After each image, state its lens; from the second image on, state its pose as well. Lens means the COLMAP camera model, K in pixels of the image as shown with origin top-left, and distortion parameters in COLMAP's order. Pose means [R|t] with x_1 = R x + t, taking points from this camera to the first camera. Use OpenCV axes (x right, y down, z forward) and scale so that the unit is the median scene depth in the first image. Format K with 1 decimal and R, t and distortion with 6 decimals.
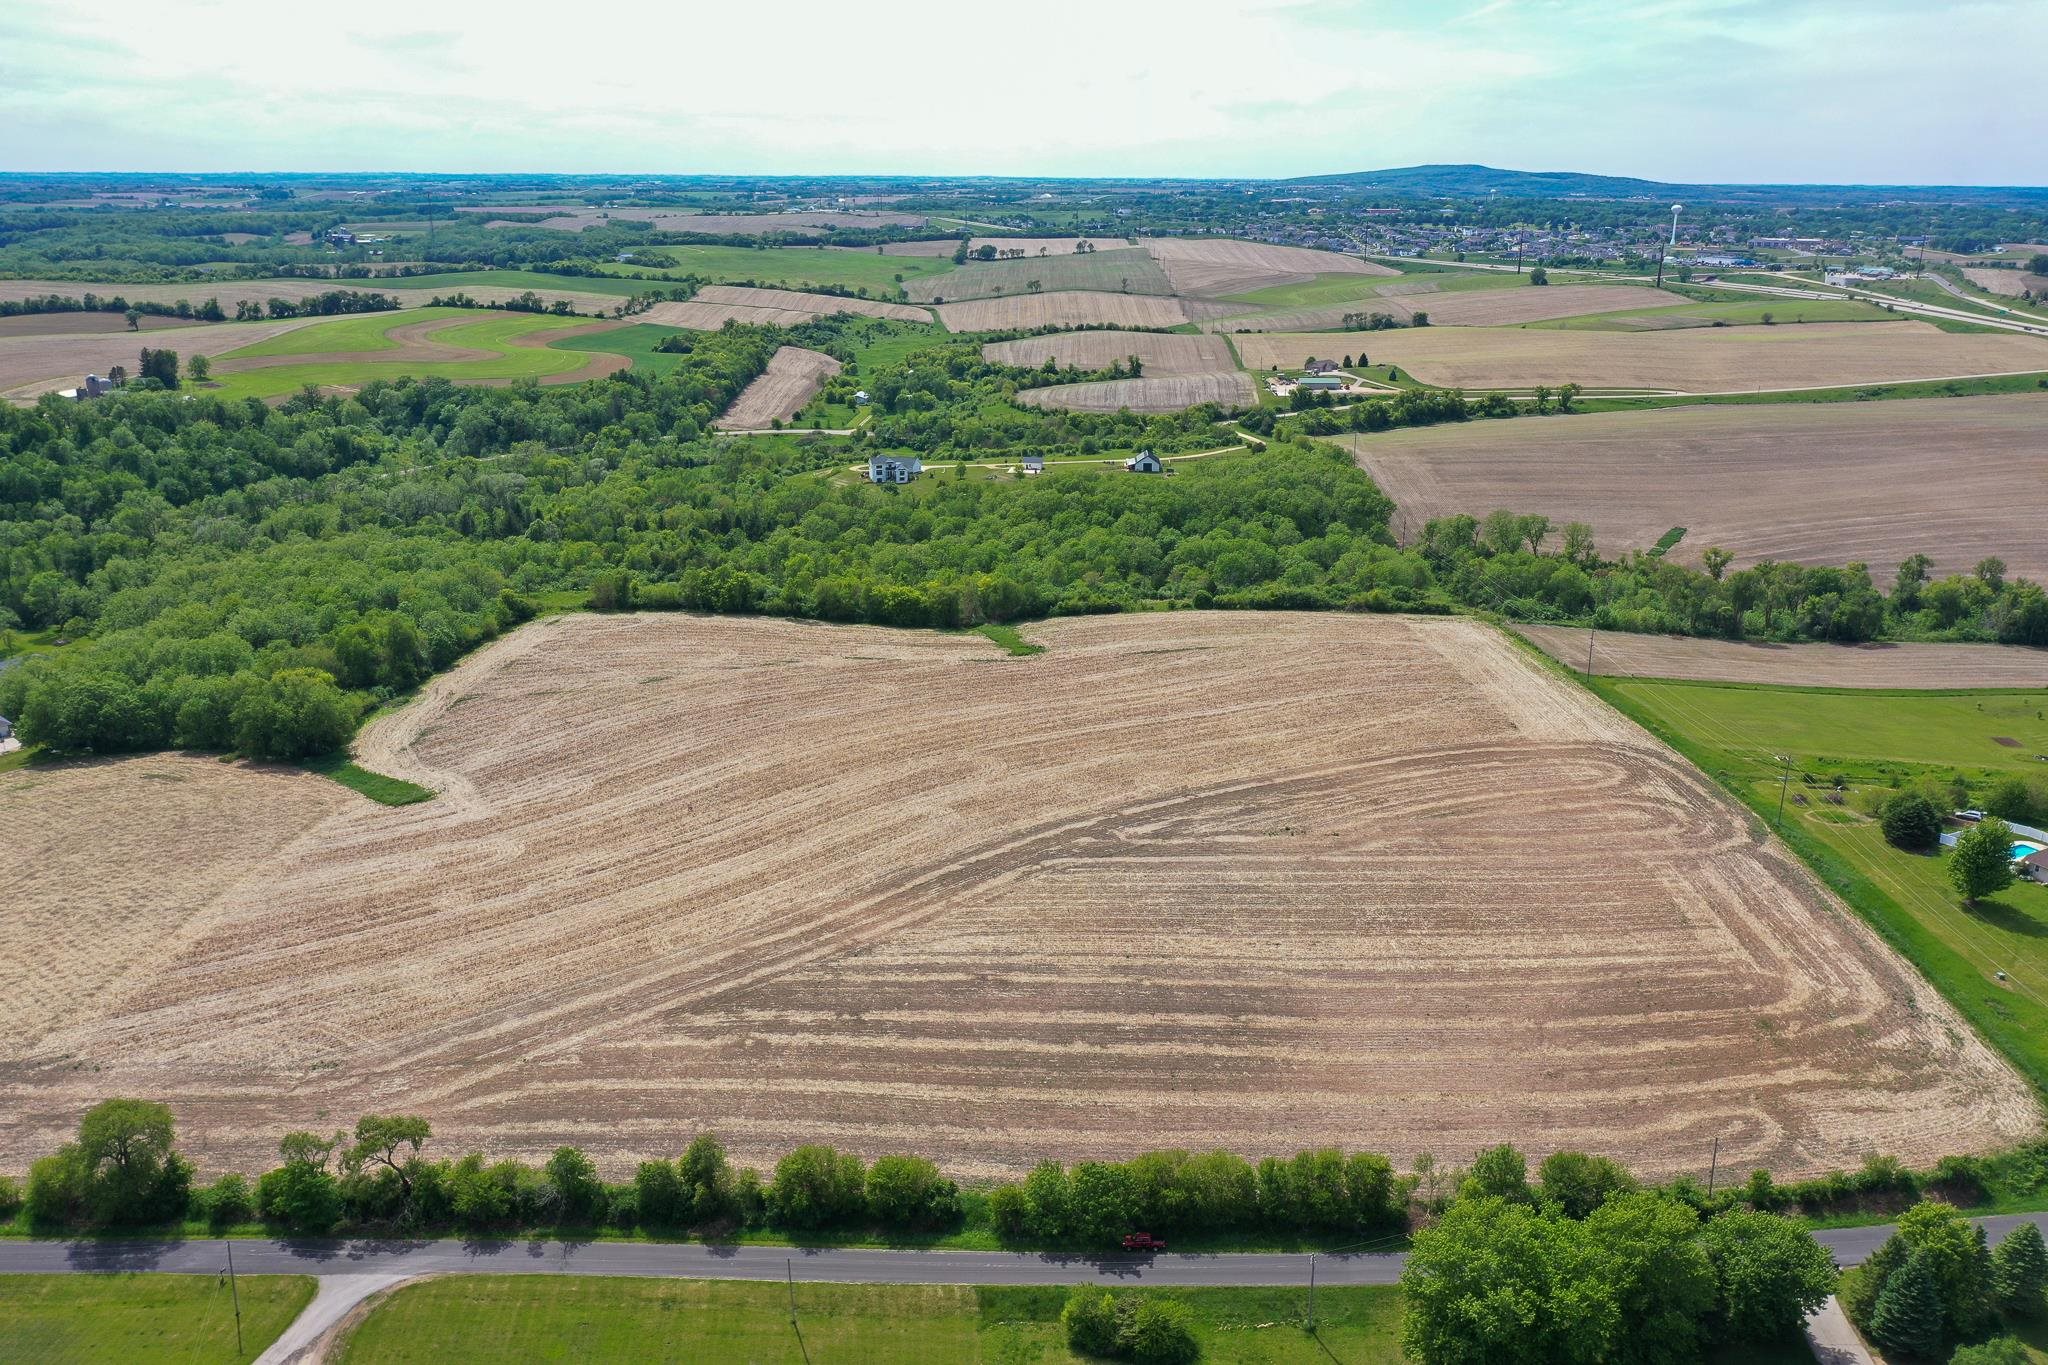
lens RADIAL K [[1606.8, 0, 1015.6], [0, 1606.8, 676.8], [0, 0, 1]] dist [0.008690, 0.000955]
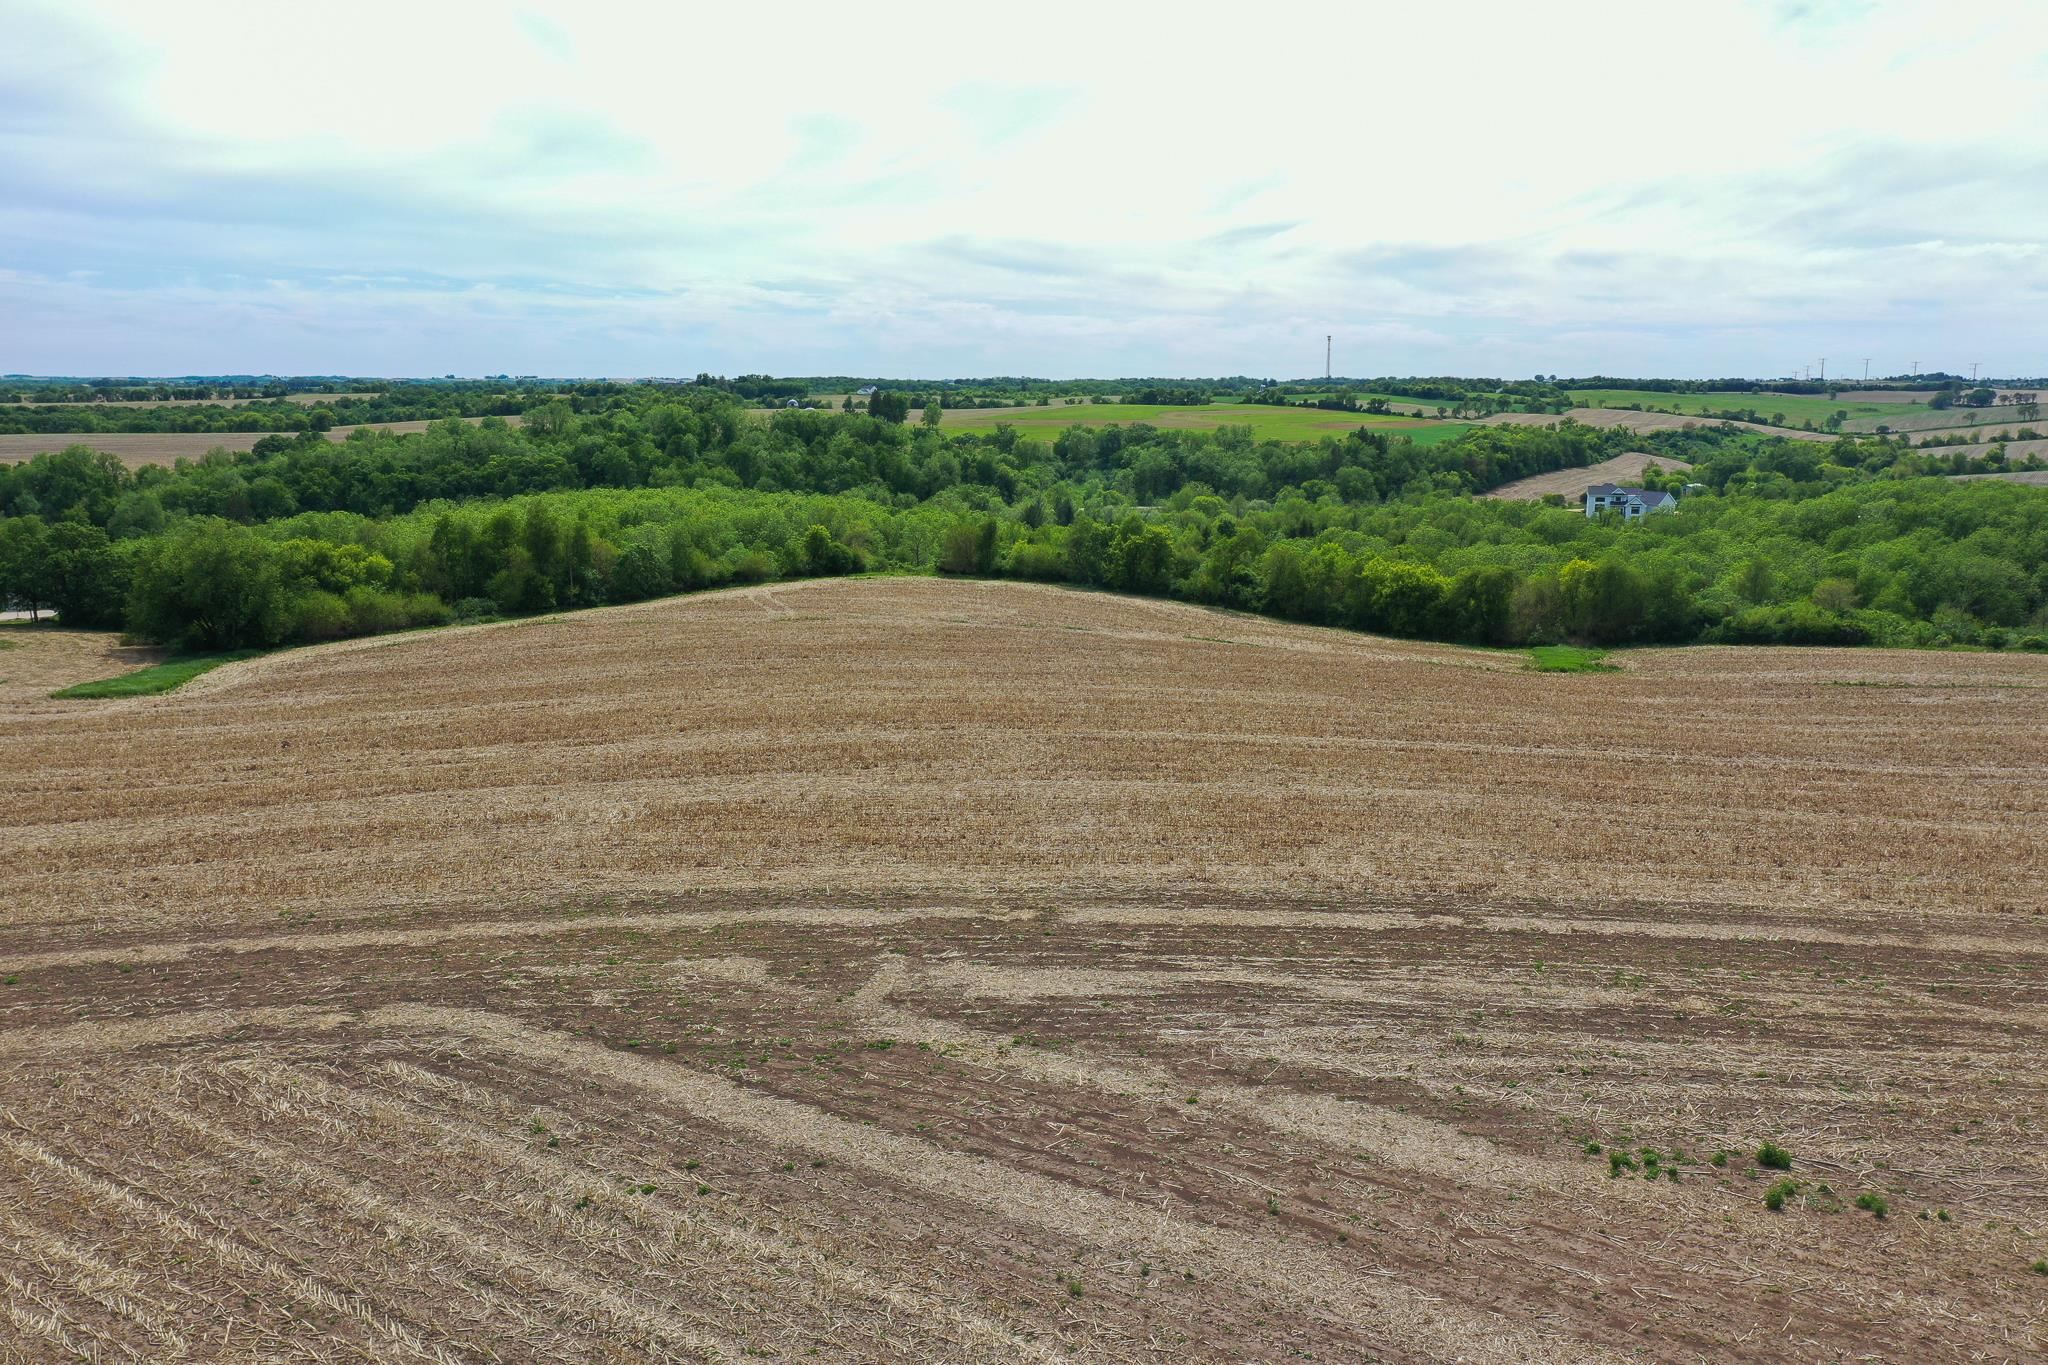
lens RADIAL K [[1606.8, 0, 1023.8], [0, 1606.8, 682.1], [0, 0, 1]] dist [0.008690, 0.000955]
pose [[0.839522, 0.098201, -0.534378, 0.155834], [-0.162031, 0.984028, -0.073724, 0.060358], [0.518603, 0.148478, 0.842024, 0.687613]]
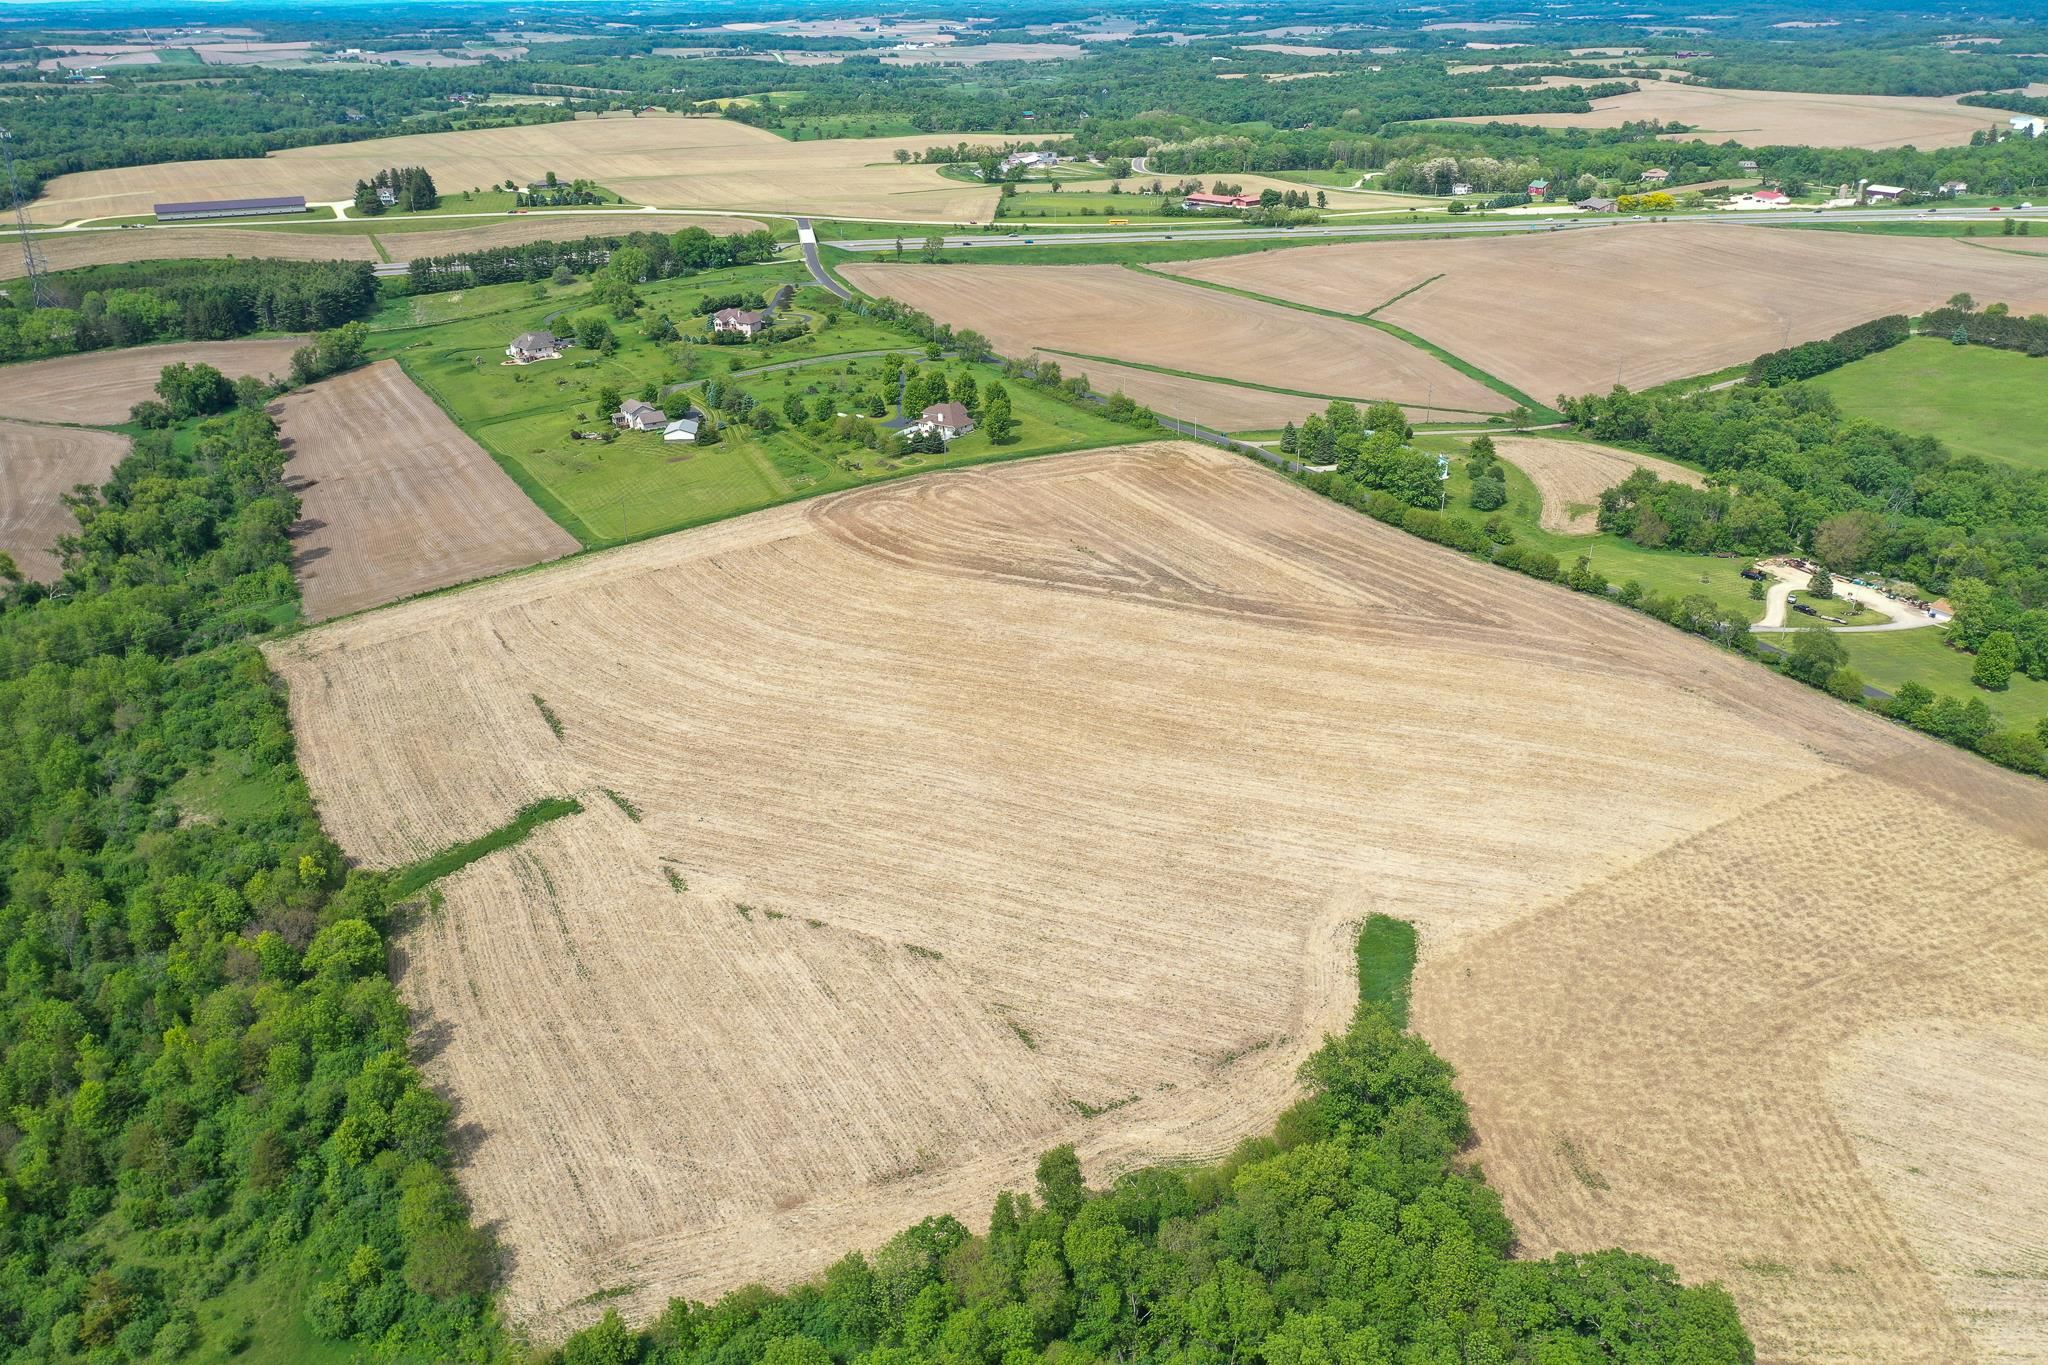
lens RADIAL K [[1606.8, 0, 1022.6], [0, 1606.8, 677.0], [0, 0, 1]] dist [0.008690, 0.000955]
pose [[-0.509333, -0.338626, 0.791146, -0.887805], [0.266741, 0.811930, 0.519248, -0.518413], [-0.818187, 0.475501, -0.323218, 1.335431]]
